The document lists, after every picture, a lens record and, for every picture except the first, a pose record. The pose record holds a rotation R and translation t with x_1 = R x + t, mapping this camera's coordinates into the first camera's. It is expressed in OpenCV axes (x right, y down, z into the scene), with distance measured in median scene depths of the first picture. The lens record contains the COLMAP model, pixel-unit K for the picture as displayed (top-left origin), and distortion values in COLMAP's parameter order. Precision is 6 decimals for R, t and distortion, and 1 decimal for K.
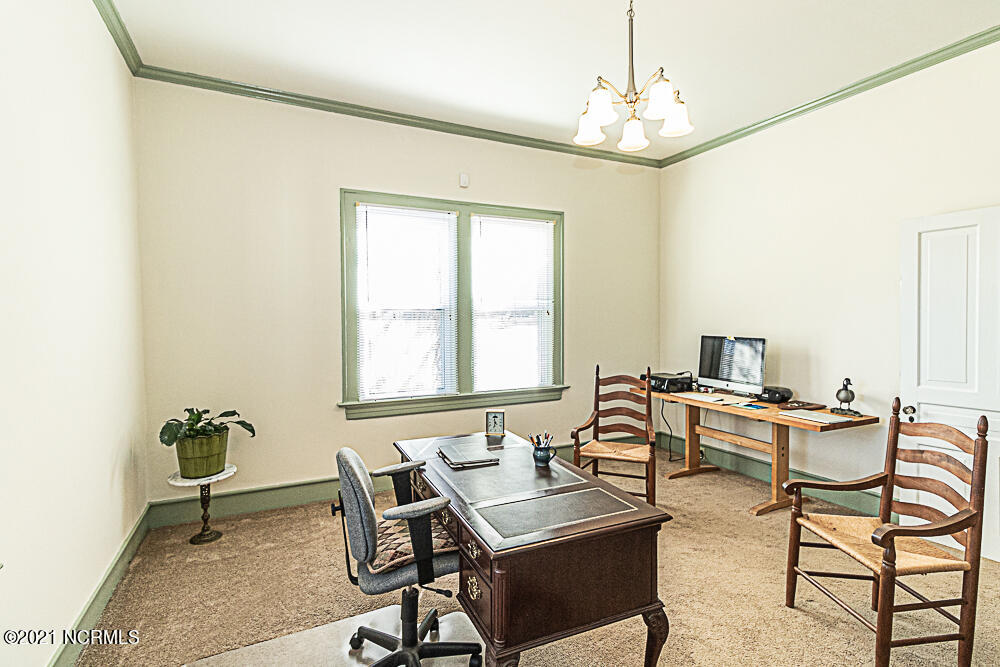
lens RADIAL K [[461.6, 0, 500.7], [0, 461.6, 328.9], [0, 0, 1]] dist [0.000759, 0.000269]
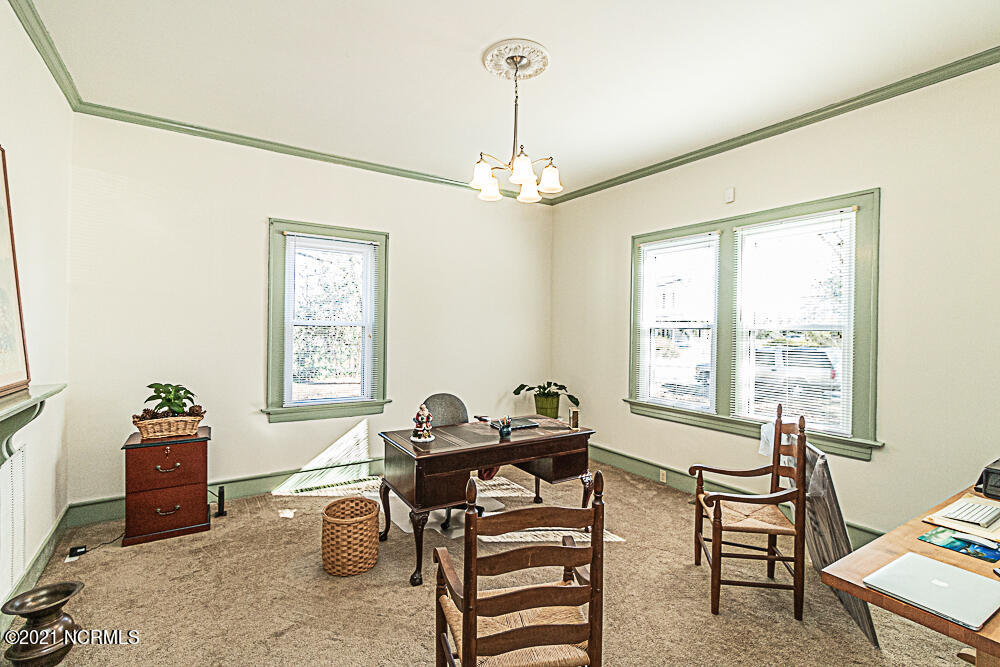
lens RADIAL K [[461.6, 0, 500.7], [0, 461.6, 328.9], [0, 0, 1]] dist [0.000759, 0.000269]
pose [[0.144439, 0.013929, -0.989416, 0.826681], [-0.035889, 0.999317, 0.008829, -0.034253], [0.988863, 0.034233, 0.144841, 0.402346]]
